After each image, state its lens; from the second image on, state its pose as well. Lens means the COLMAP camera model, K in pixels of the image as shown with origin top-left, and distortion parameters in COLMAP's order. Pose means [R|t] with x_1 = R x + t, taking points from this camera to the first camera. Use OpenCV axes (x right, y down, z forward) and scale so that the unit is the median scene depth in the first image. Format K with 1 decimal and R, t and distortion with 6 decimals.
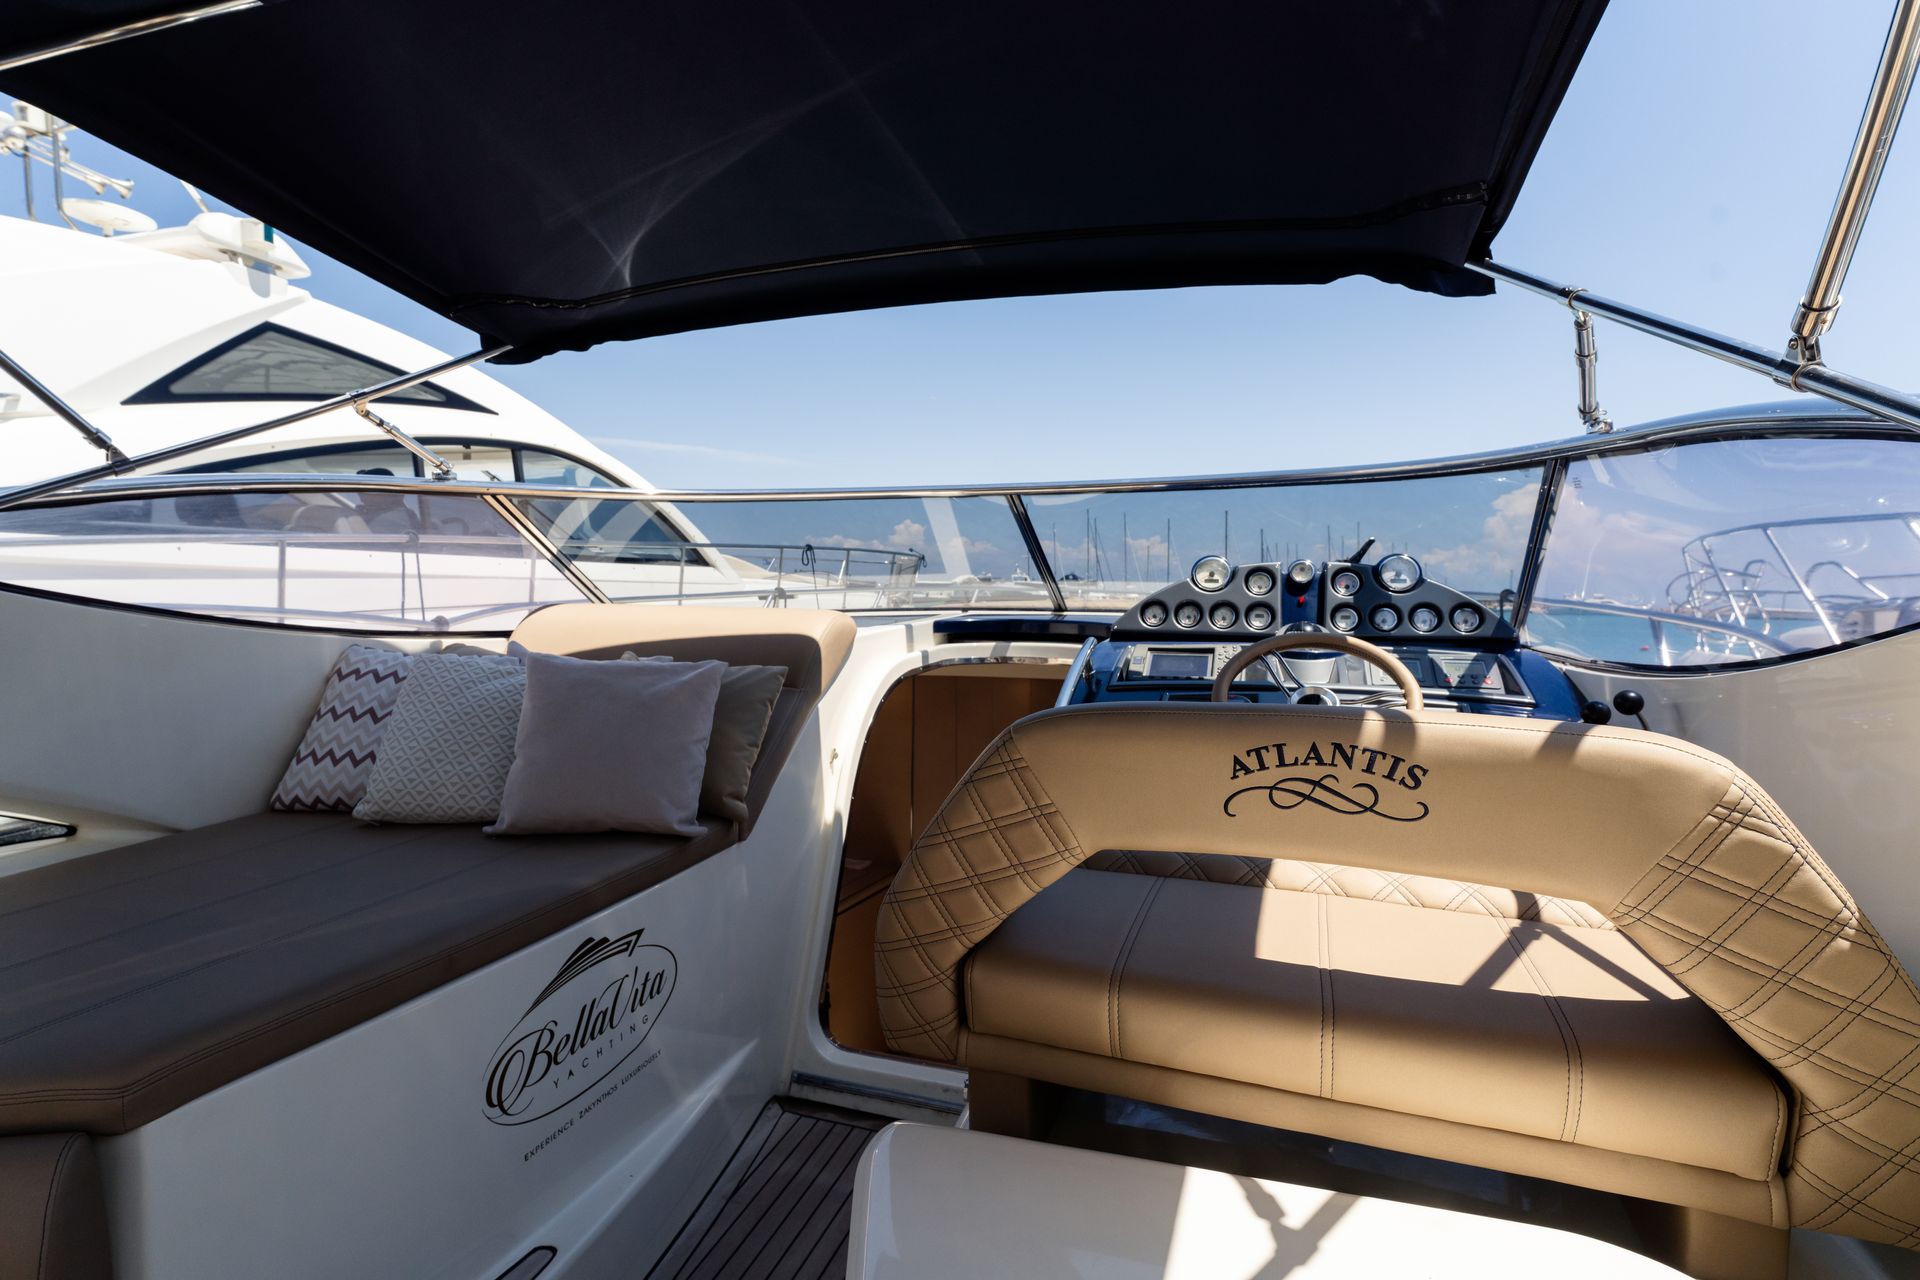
lens RADIAL K [[913.2, 0, 960.0], [0, 913.2, 640.0], [0, 0, 1]] dist [-0.003063, 0.000197]
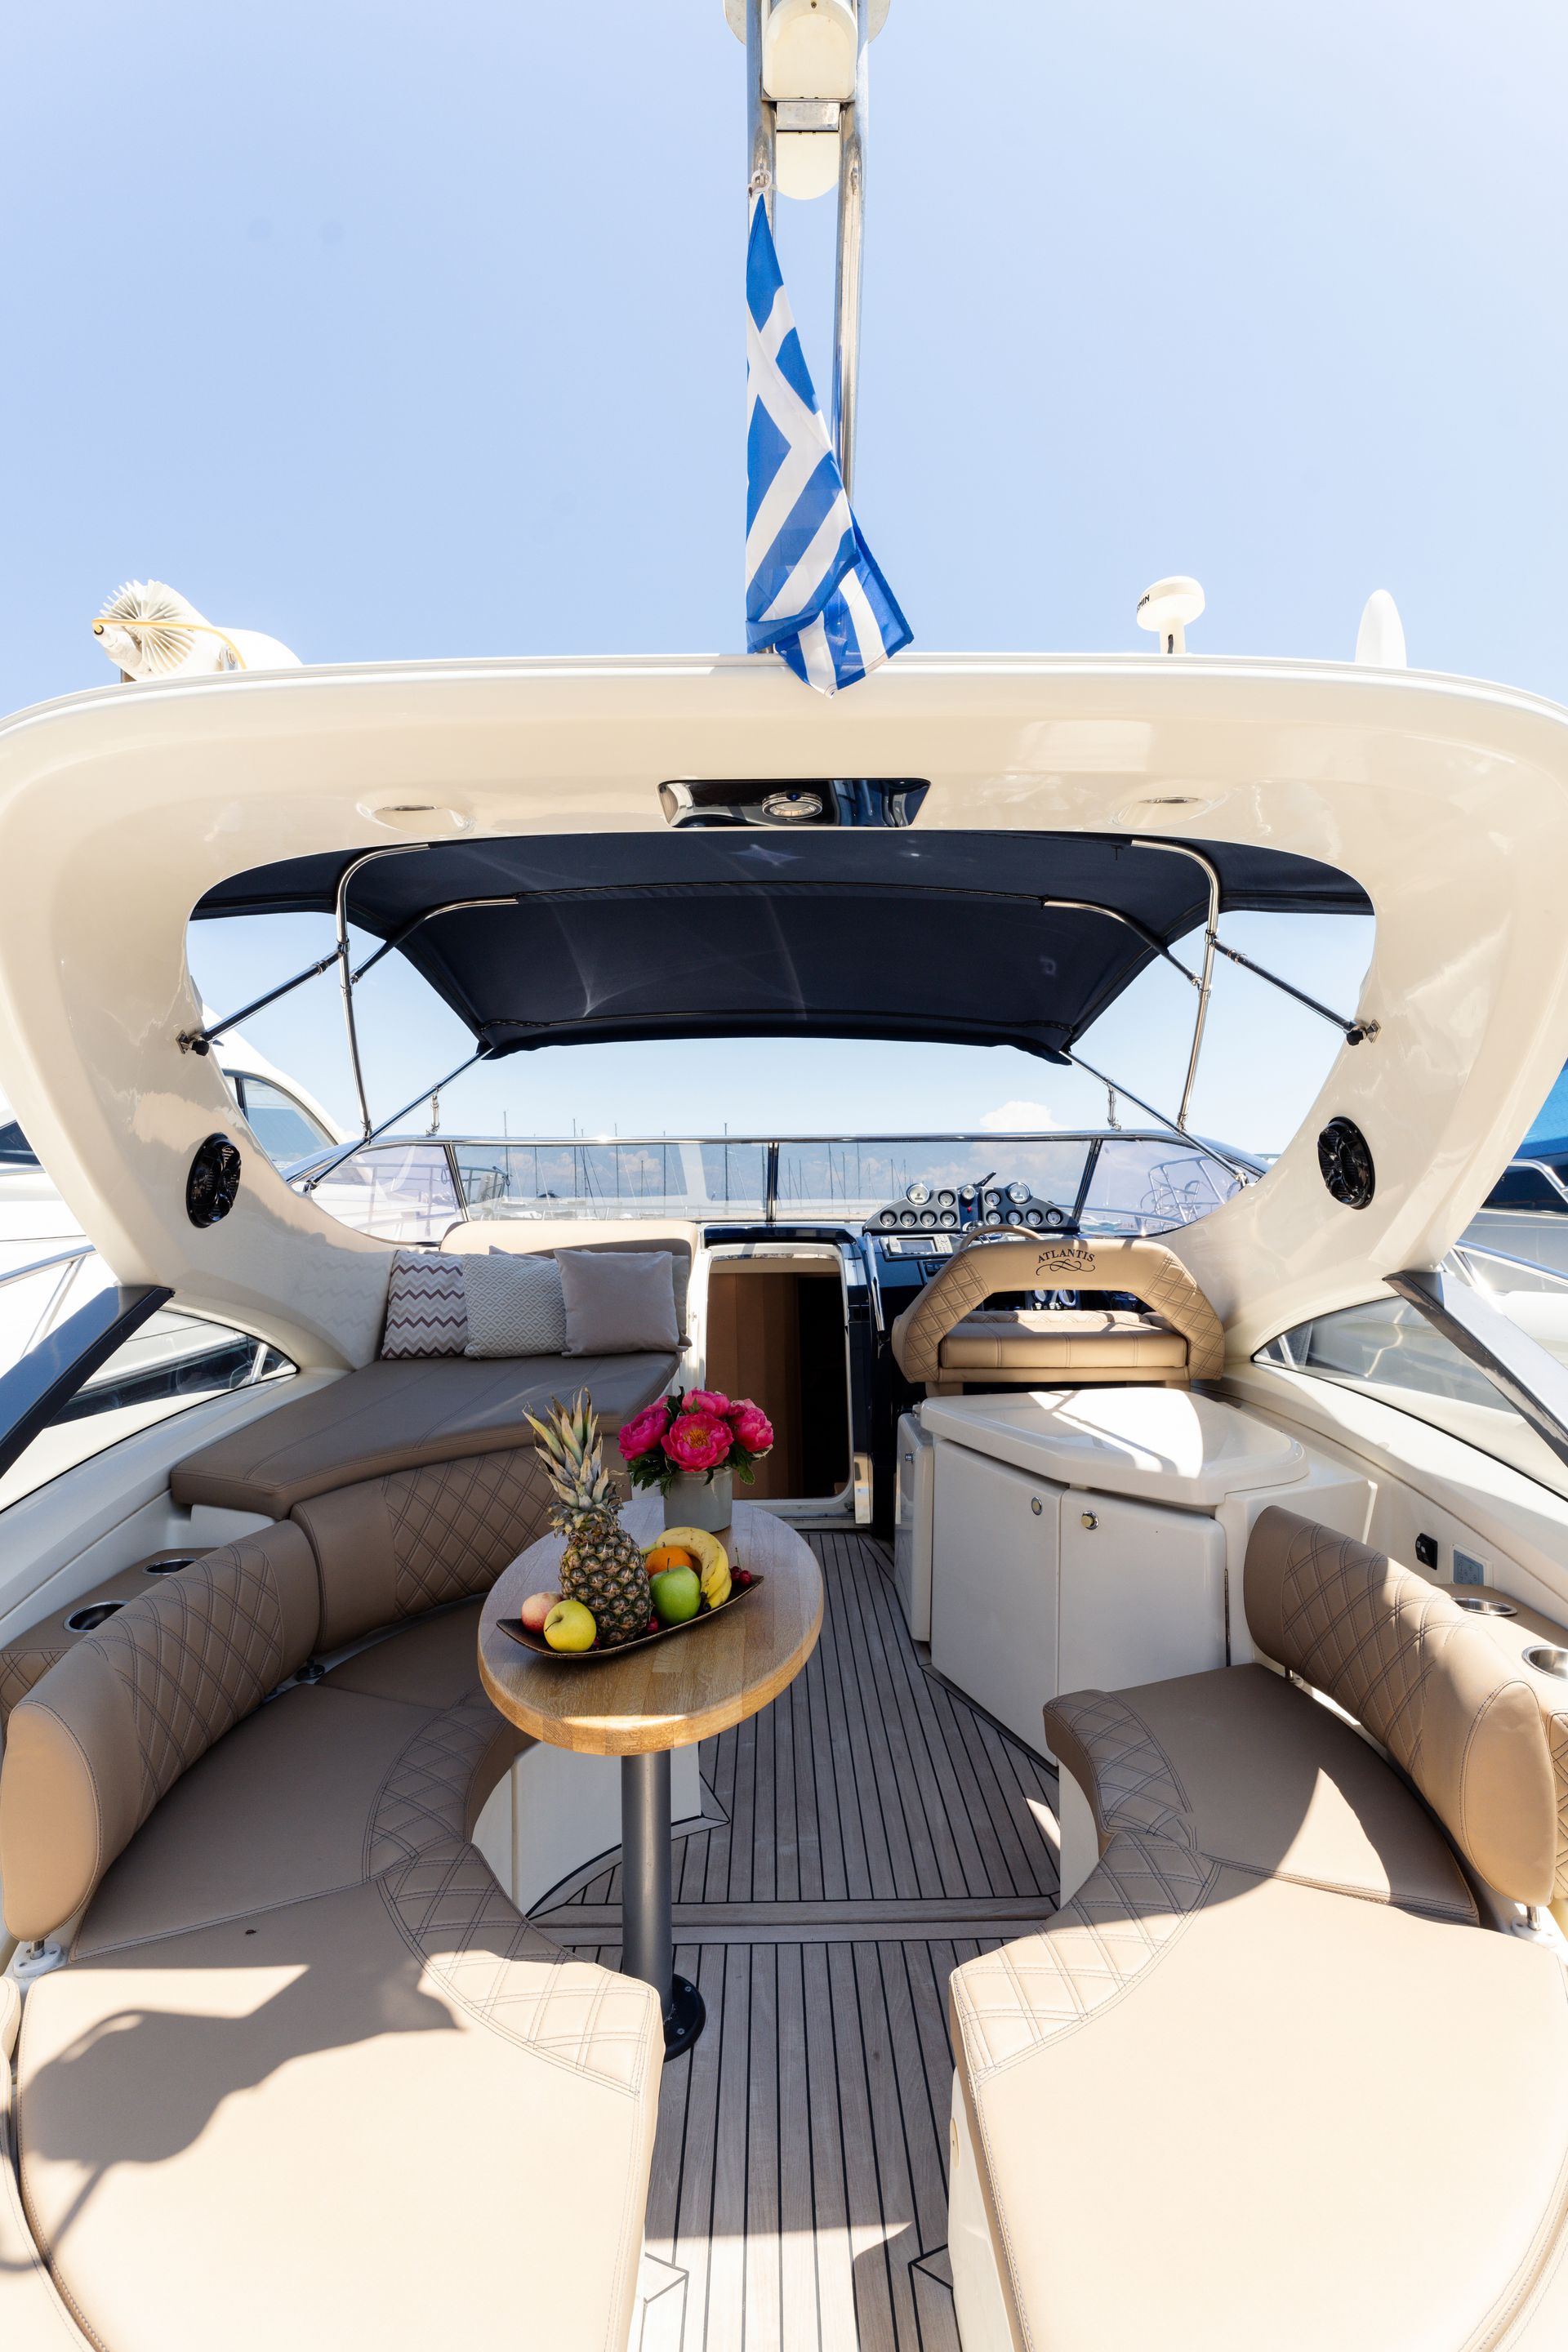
lens RADIAL K [[1070.1, 0, 776.8], [0, 1070.1, 1186.5], [0, 0, 1]] dist [-0.002486, -0.000078]
pose [[0.943234, -0.009498, 0.331993, -0.728727], [0.034002, 0.997100, -0.068077, 0.044786], [-0.330383, 0.075501, 0.940822, -0.900079]]
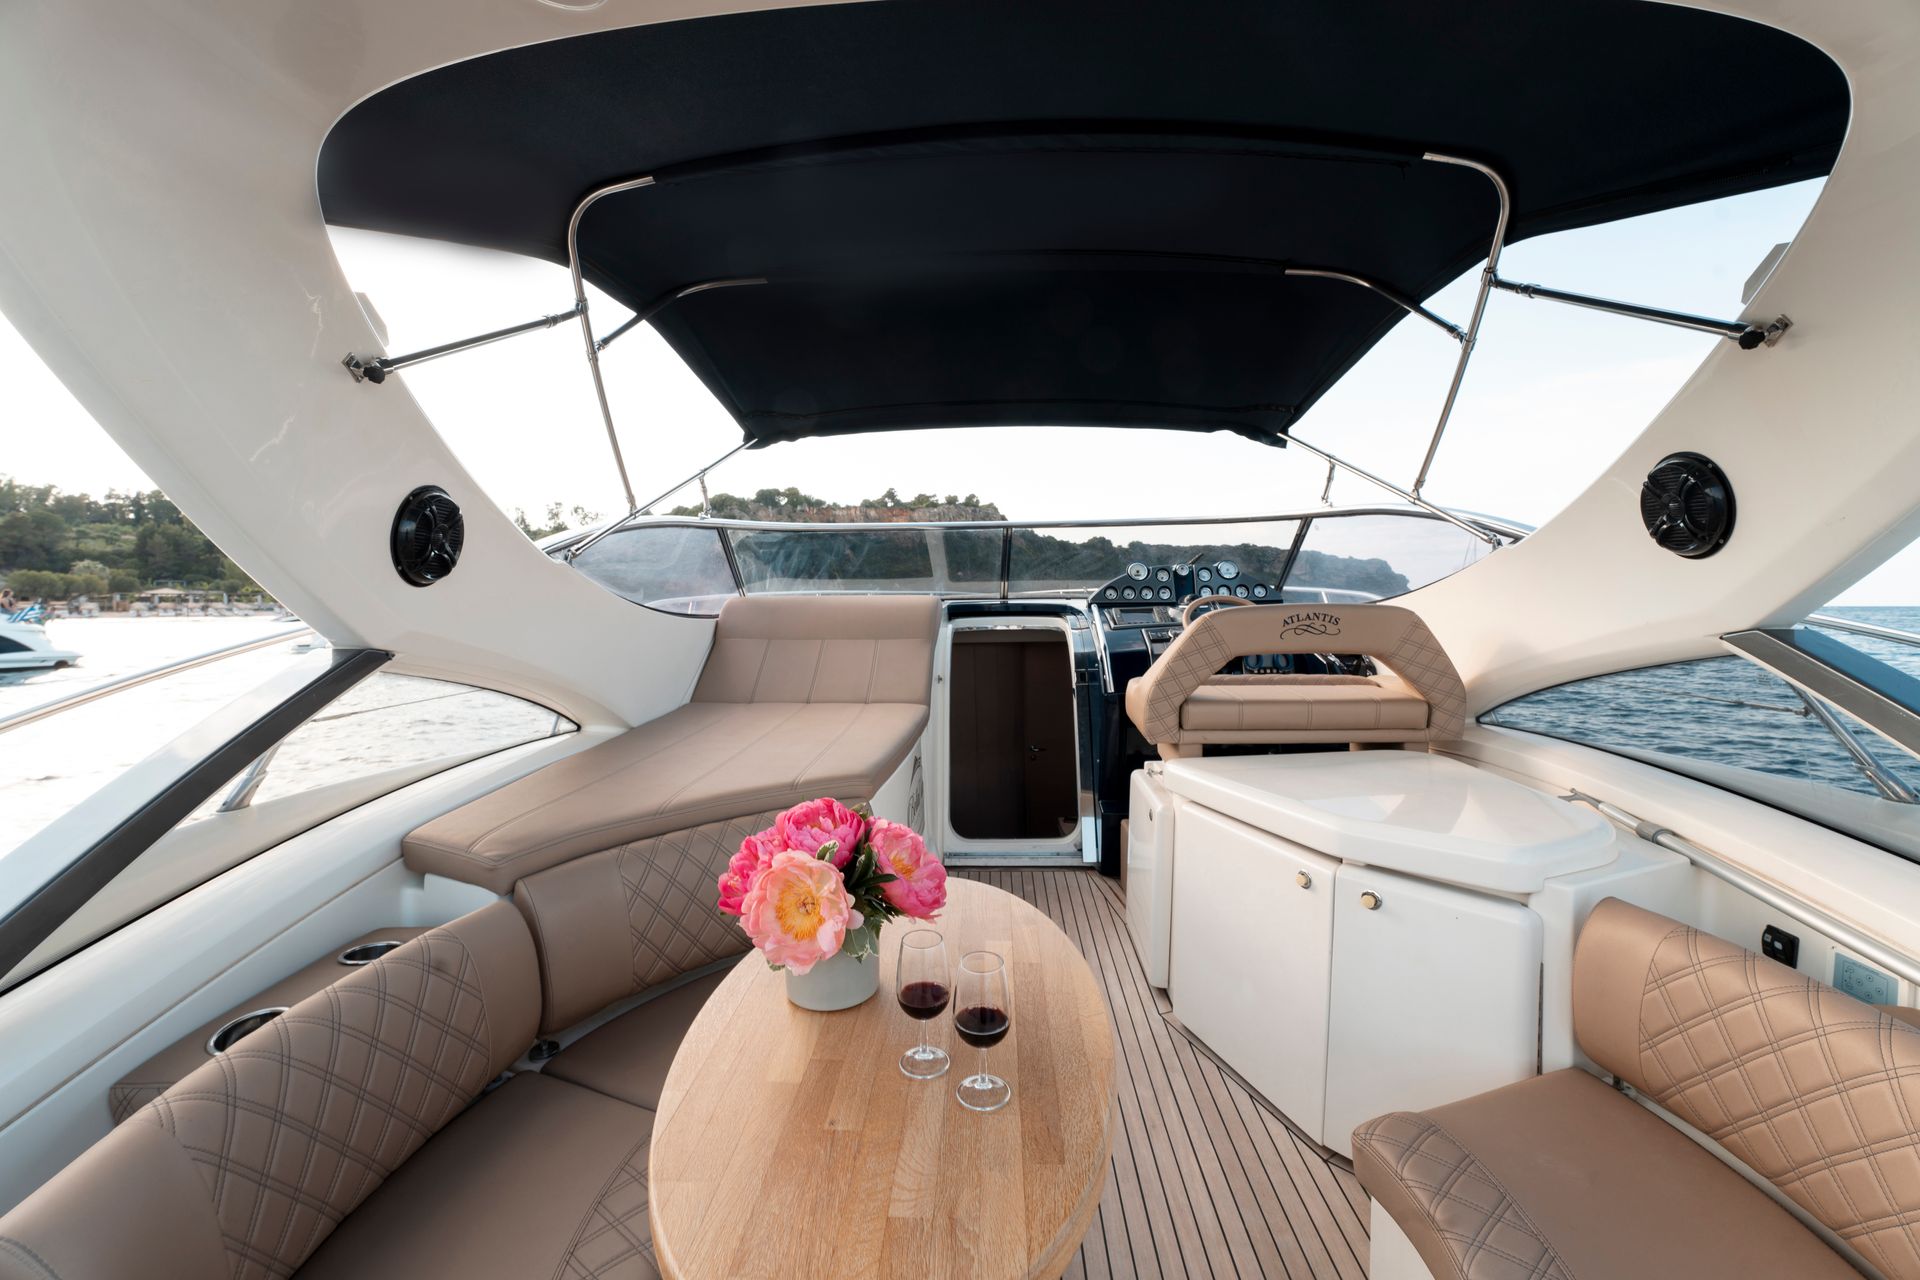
lens RADIAL K [[774.0, 0, 956.7], [0, 774.0, 644.4], [0, 0, 1]] dist [-0.027438, 0.000195]
pose [[0.959377, -0.037604, 0.279612, -0.627987], [0.037030, 0.999287, 0.007338, 0.062017], [-0.279688, 0.003314, 0.960085, -0.509028]]
